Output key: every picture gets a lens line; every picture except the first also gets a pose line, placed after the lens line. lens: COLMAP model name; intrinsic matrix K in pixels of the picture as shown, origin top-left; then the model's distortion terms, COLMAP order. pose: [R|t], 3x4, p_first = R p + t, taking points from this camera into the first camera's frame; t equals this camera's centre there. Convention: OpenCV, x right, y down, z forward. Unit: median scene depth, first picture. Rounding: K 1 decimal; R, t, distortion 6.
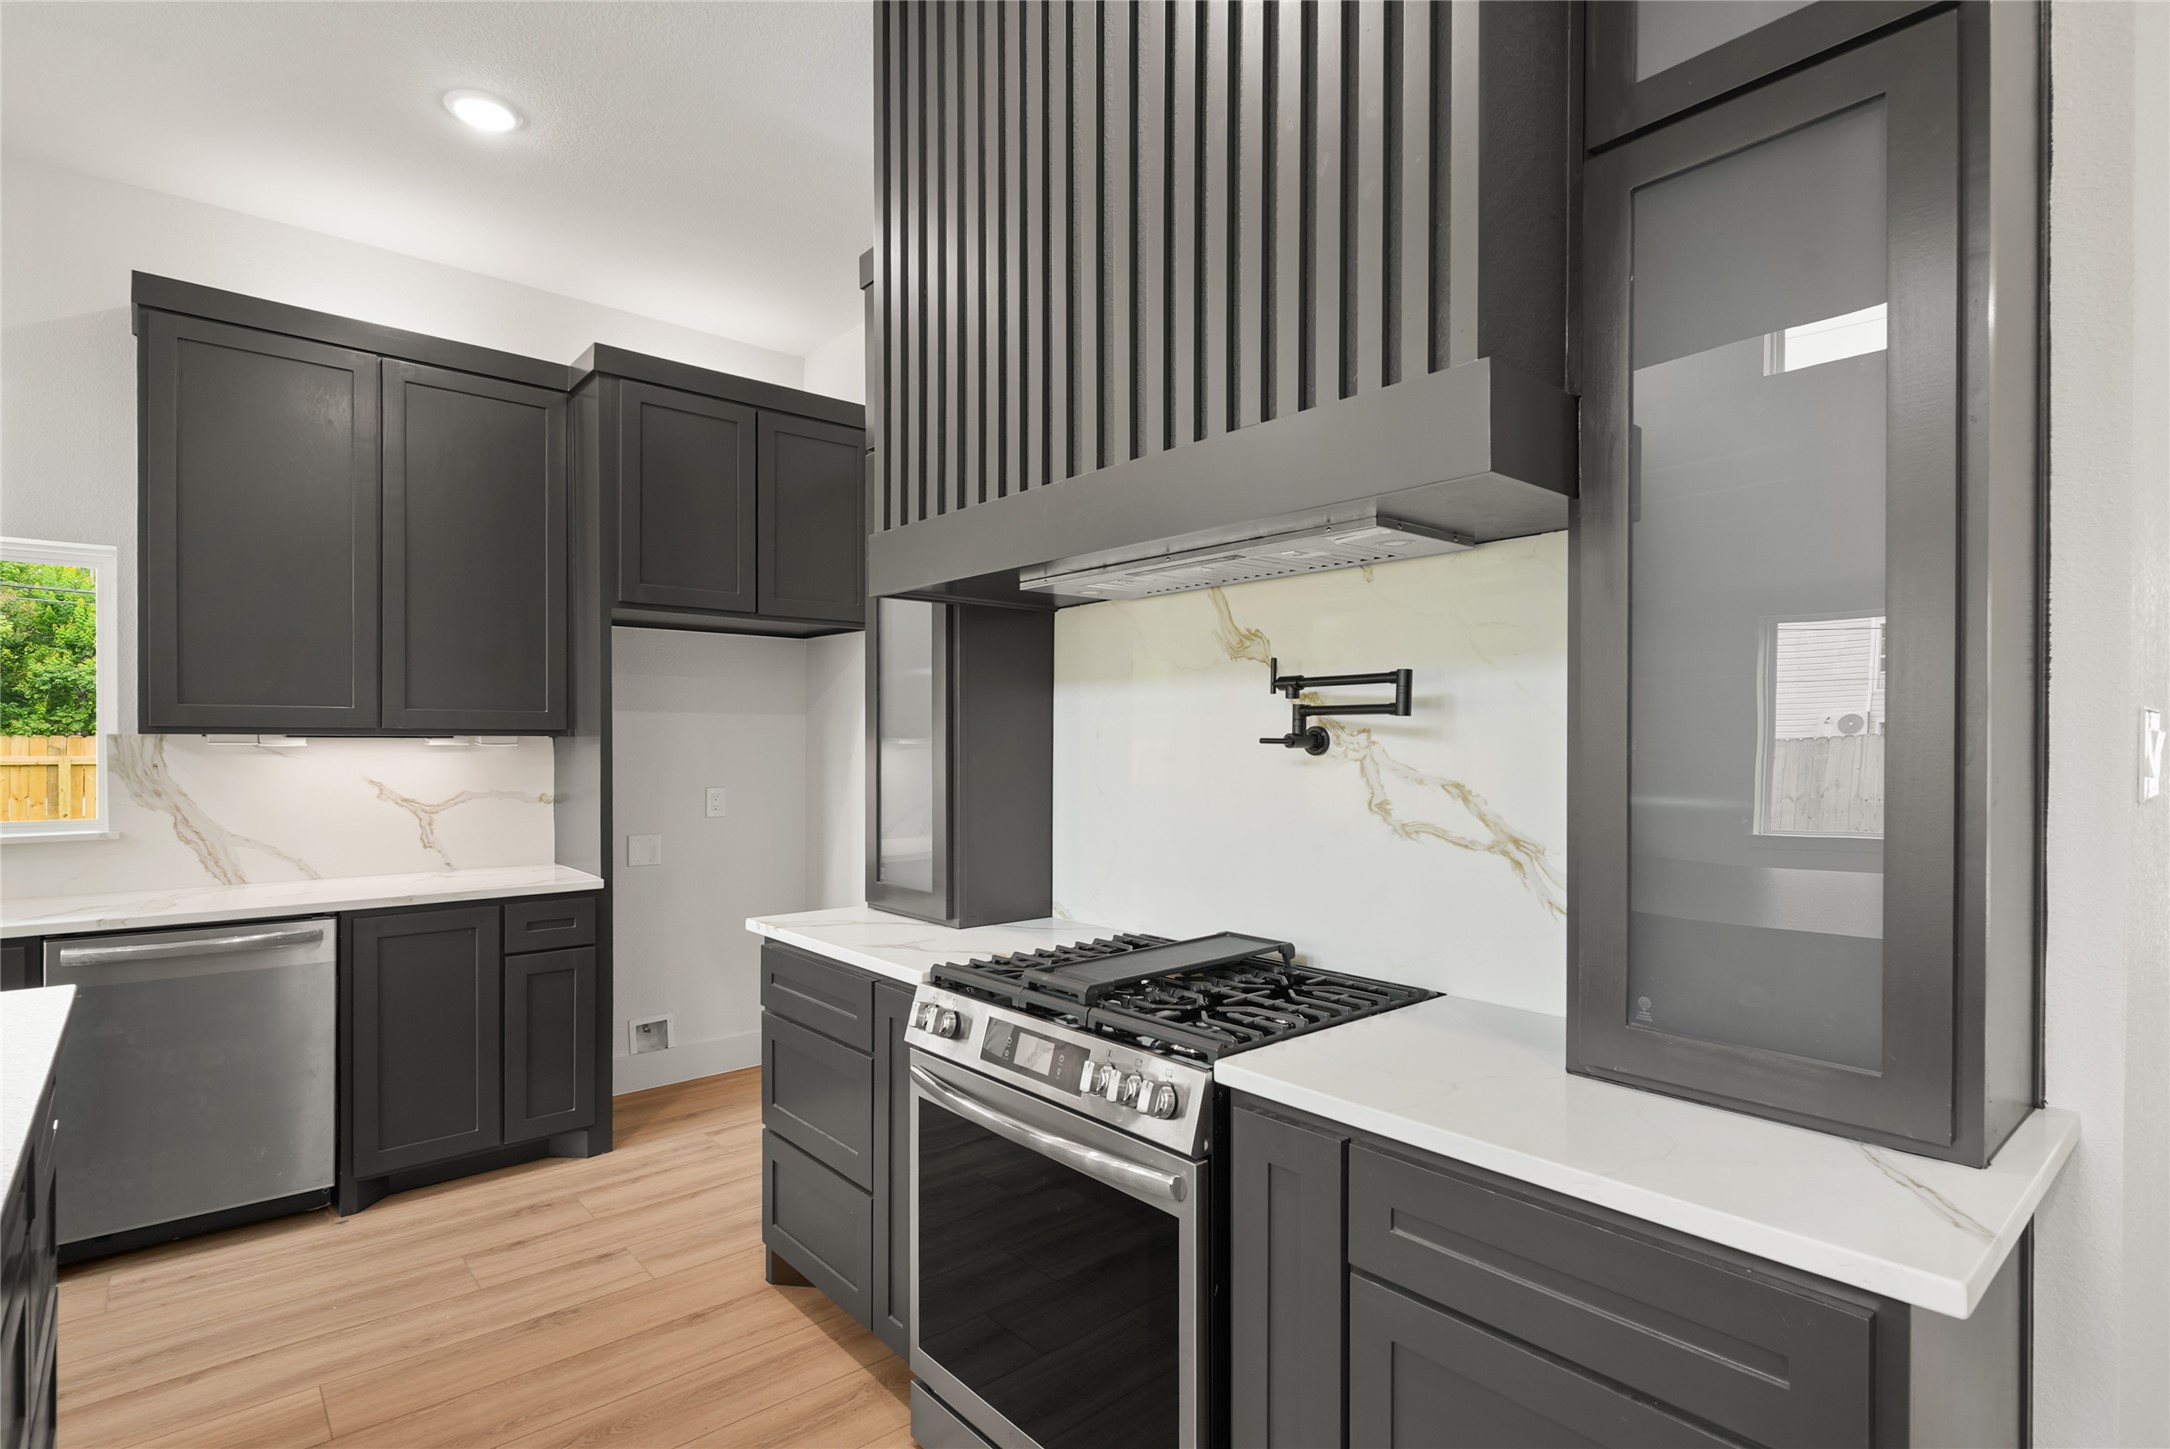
lens RADIAL K [[1059.6, 0, 1086.7], [0, 1059.6, 742.5], [0, 0, 1]] dist [0.001693, -0.000845]
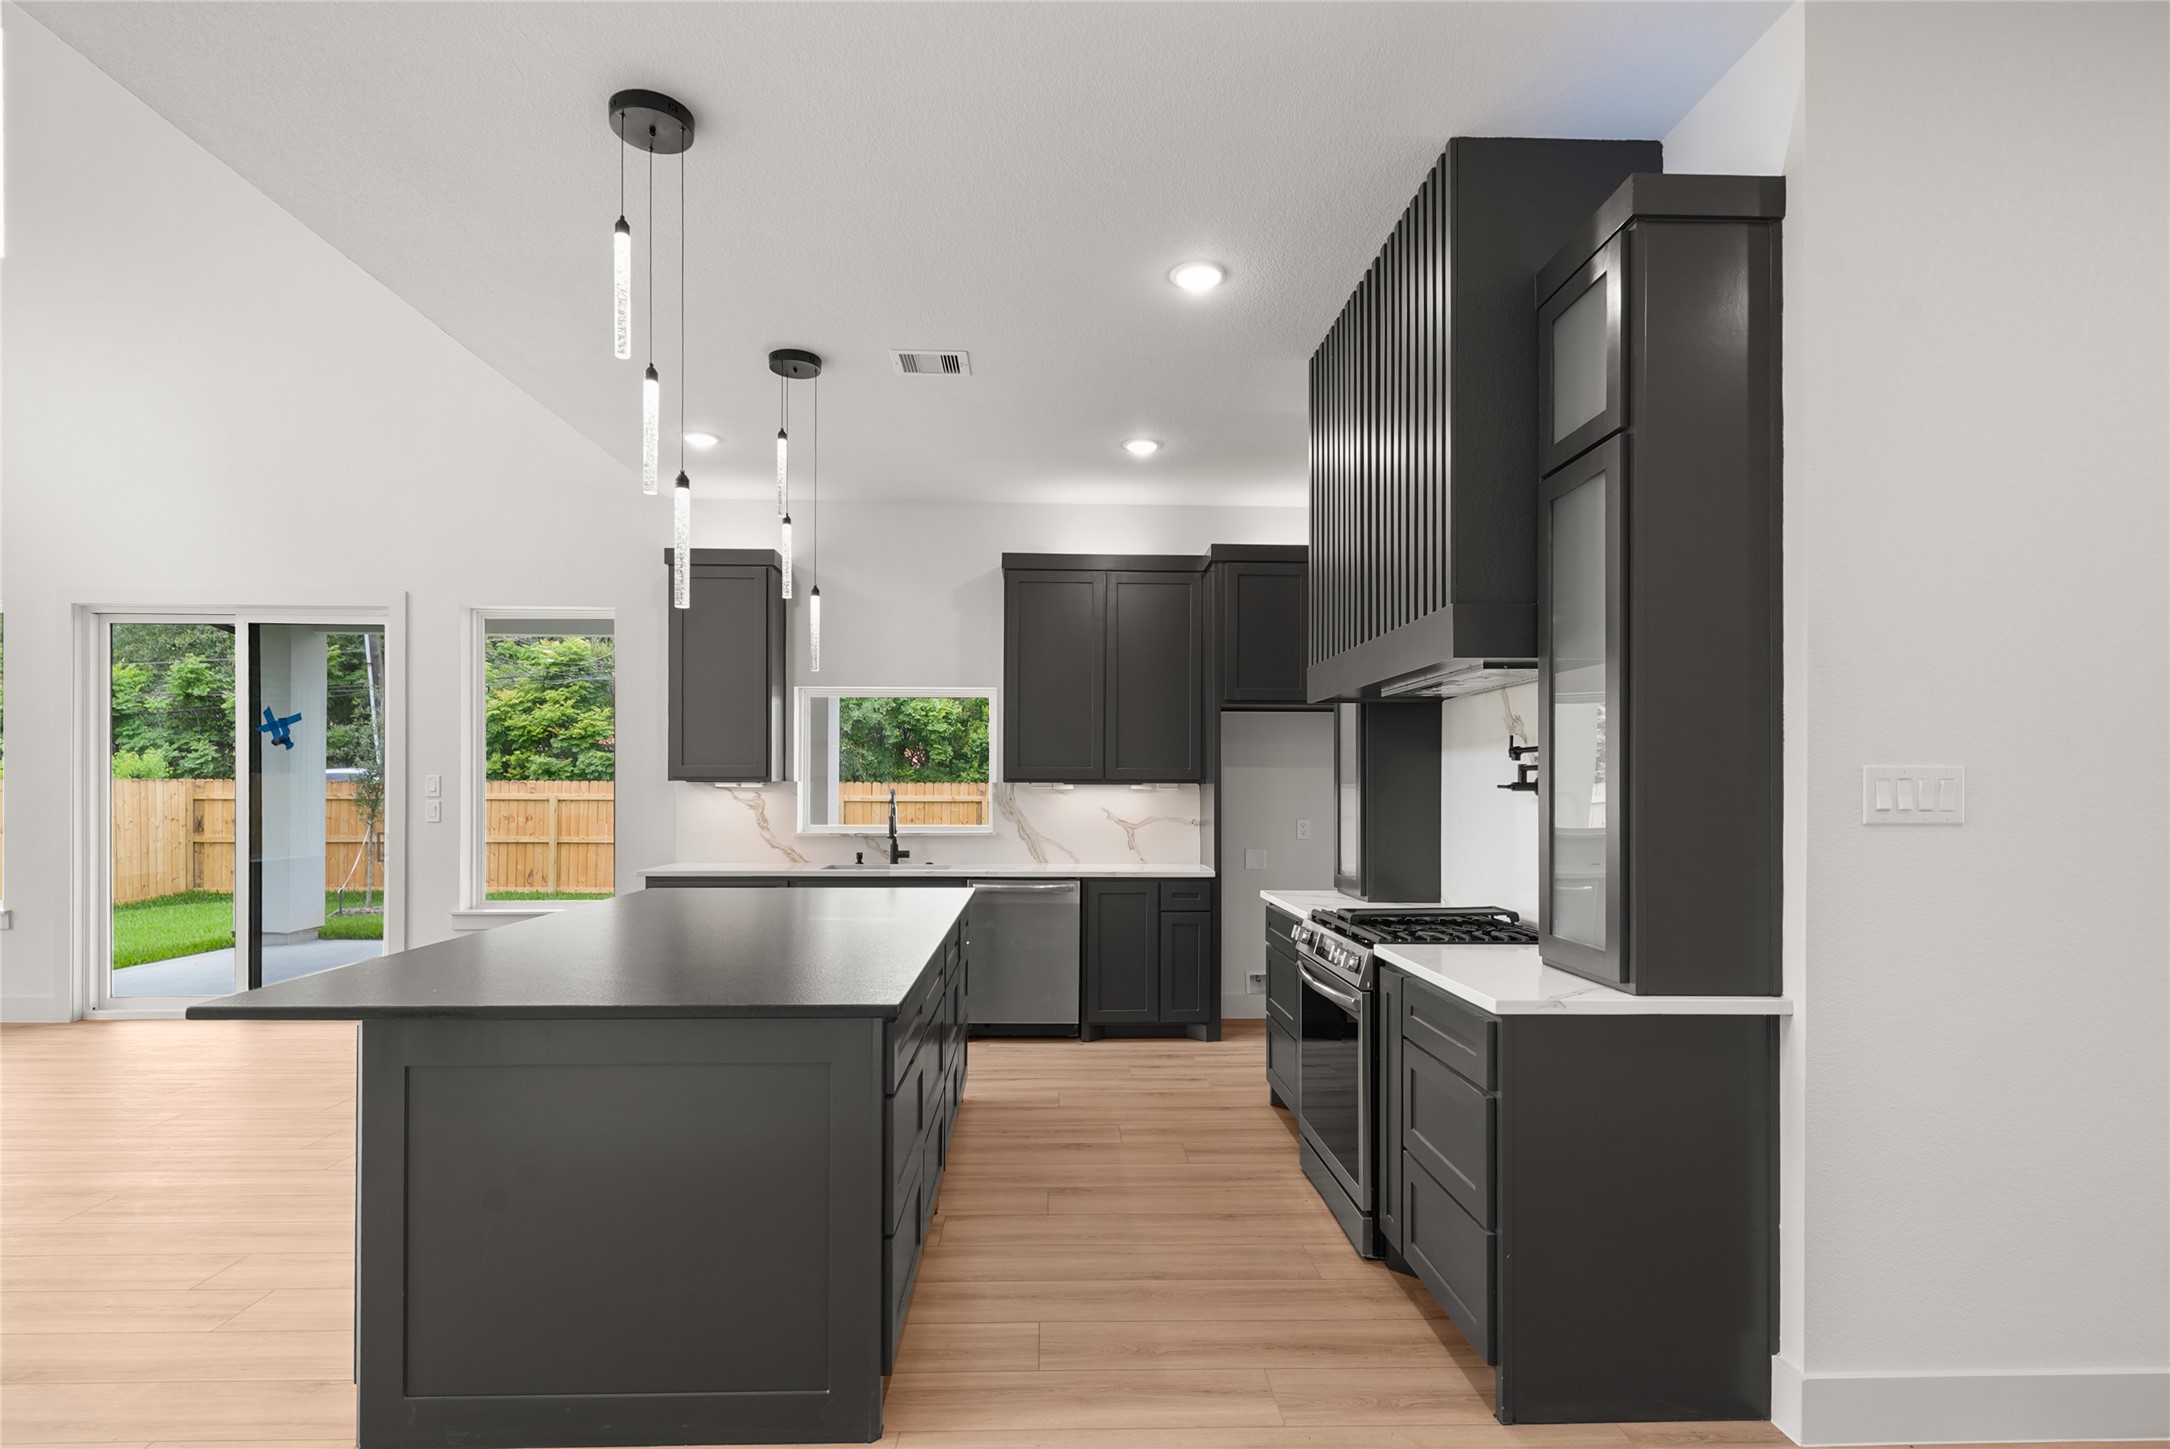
lens RADIAL K [[1059.6, 0, 1086.7], [0, 1059.6, 742.5], [0, 0, 1]] dist [0.001693, -0.000845]
pose [[0.780900, -0.024823, -0.624163, 0.516299], [-0.002257, 0.999091, -0.042558, 0.000987], [0.624652, 0.034642, 0.780134, -0.502289]]
